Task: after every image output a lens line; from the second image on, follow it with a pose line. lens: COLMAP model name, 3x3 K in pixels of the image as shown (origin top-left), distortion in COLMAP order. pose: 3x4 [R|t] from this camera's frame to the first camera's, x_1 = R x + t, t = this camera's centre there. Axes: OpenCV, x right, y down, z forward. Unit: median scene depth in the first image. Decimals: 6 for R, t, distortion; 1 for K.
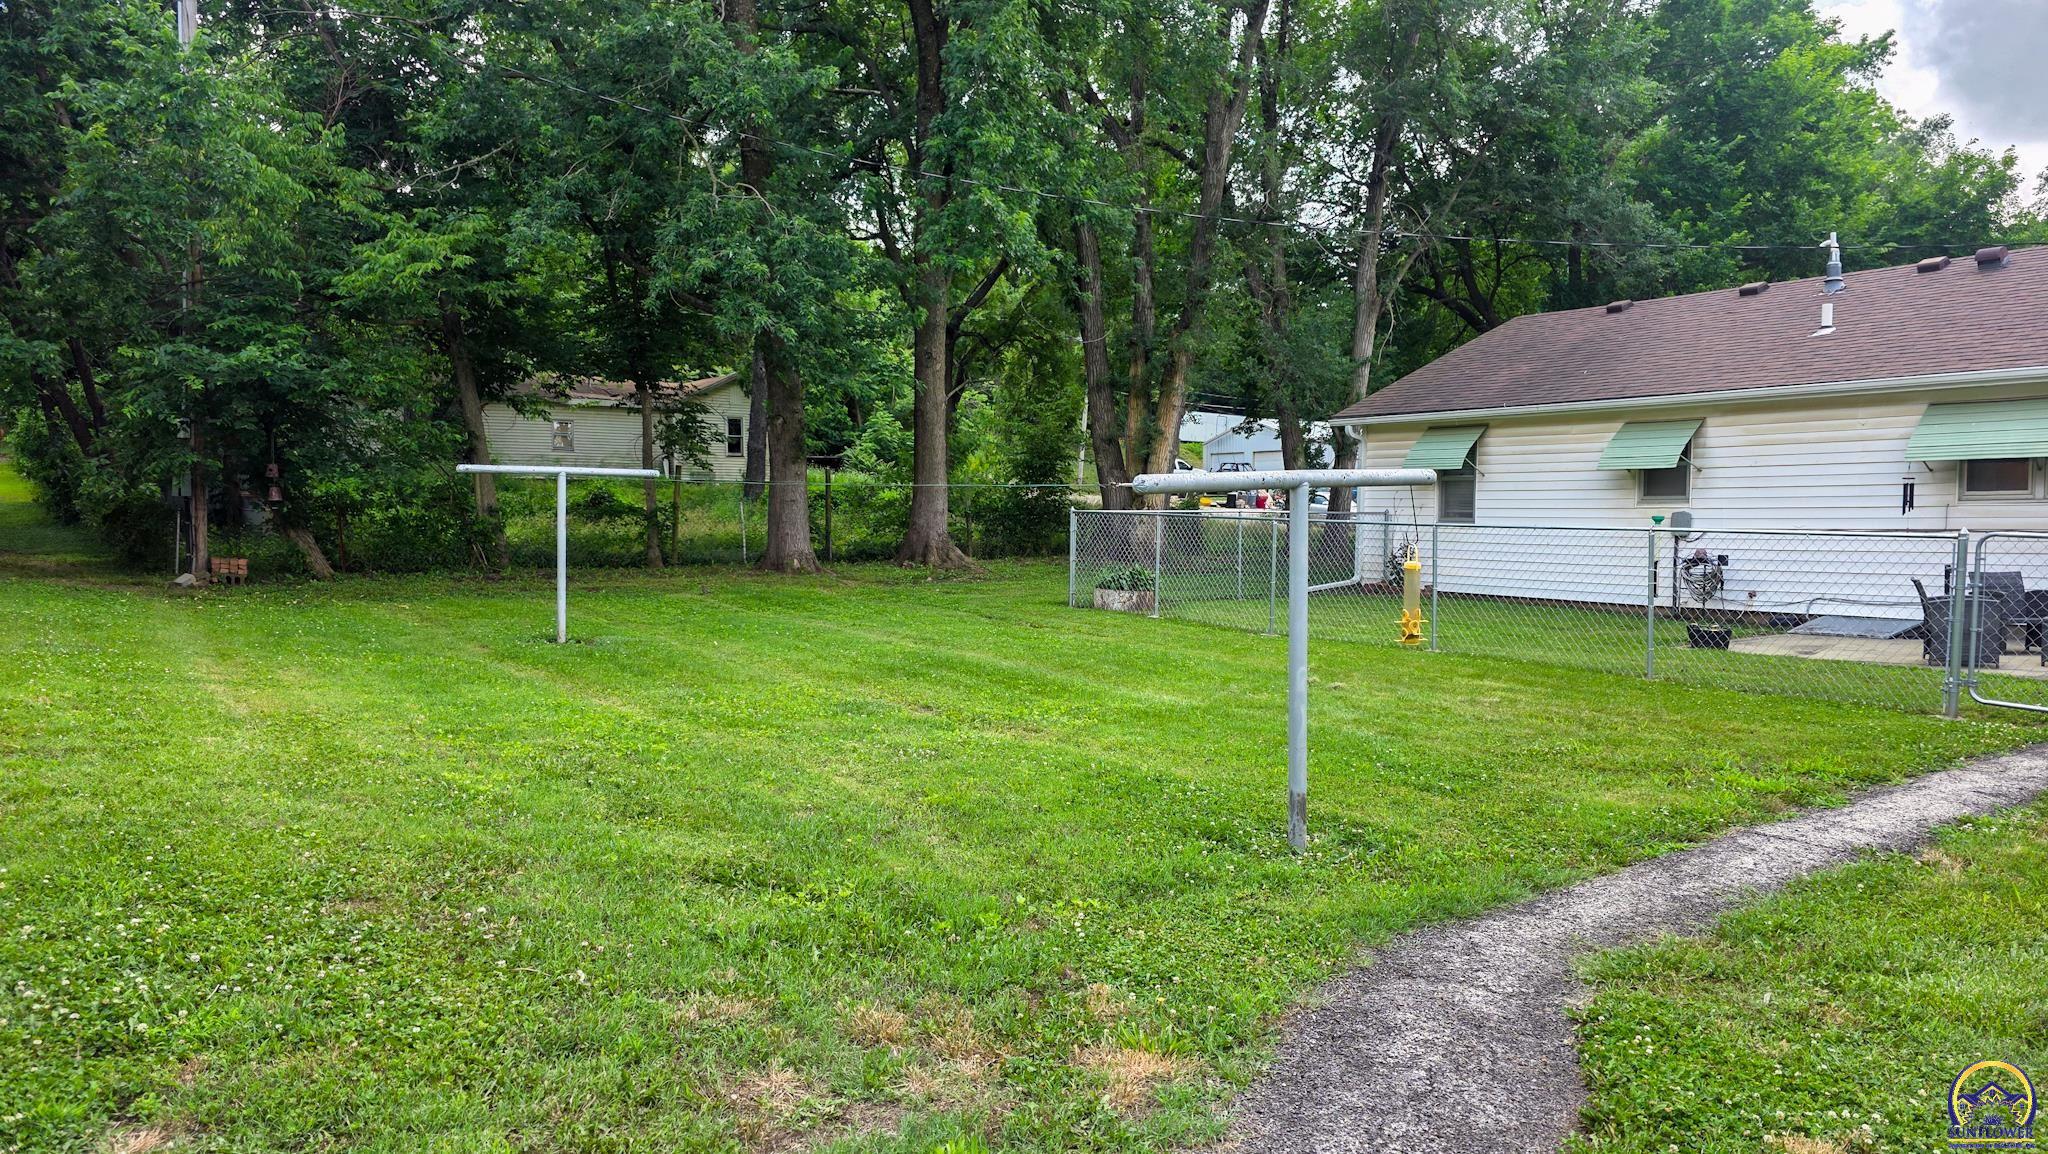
lens RADIAL K [[1368.0, 0, 1028.7], [0, 1368.0, 590.9], [0, 0, 1]] dist [0.073960, -0.073206]
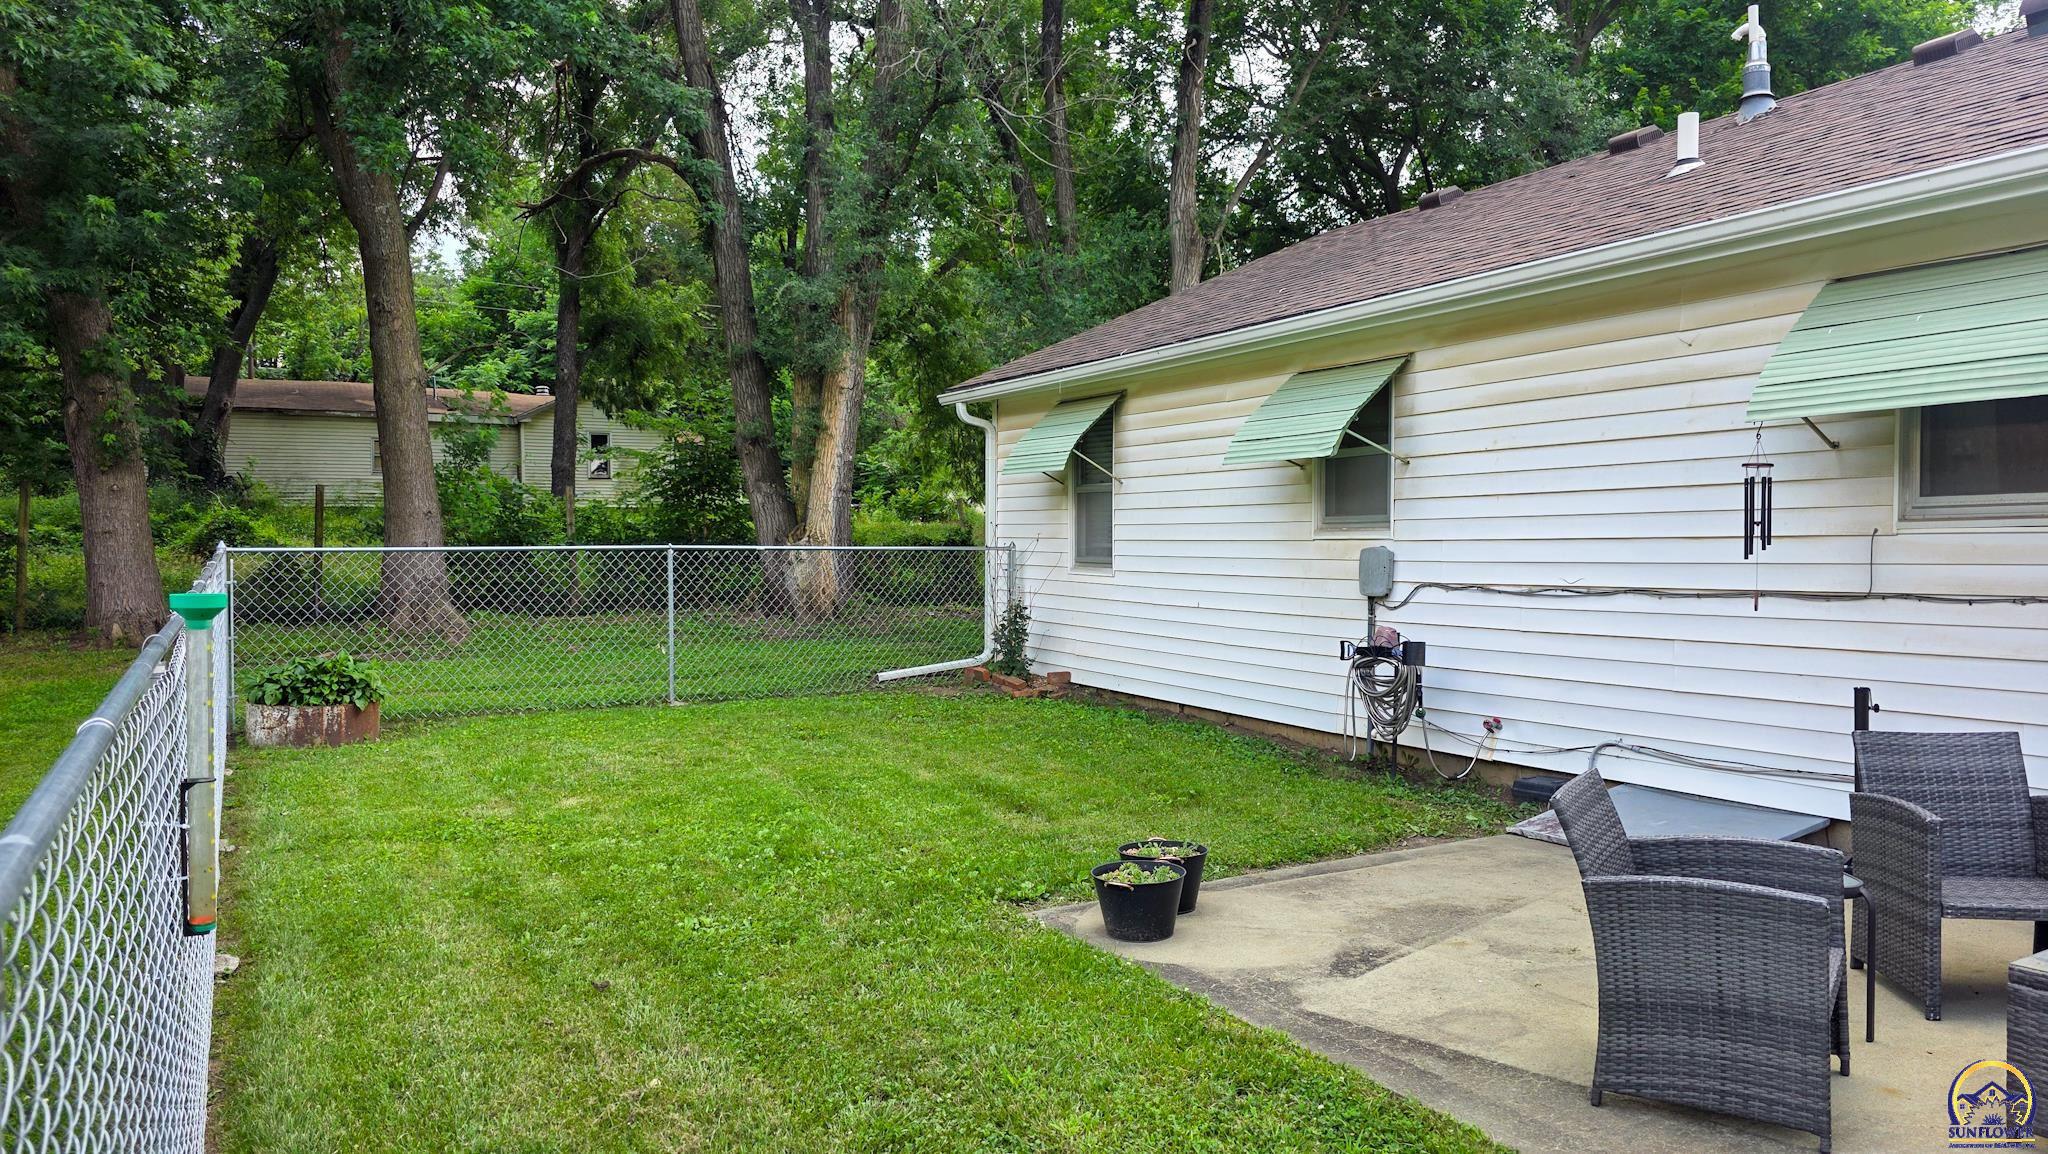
lens RADIAL K [[1368.0, 0, 1028.7], [0, 1368.0, 590.9], [0, 0, 1]] dist [0.073960, -0.073206]
pose [[0.994132, -0.002512, -0.108144, 0.381869], [0.000405, 0.999810, -0.019504, -0.030682], [0.108172, 0.019346, 0.993944, 0.478566]]
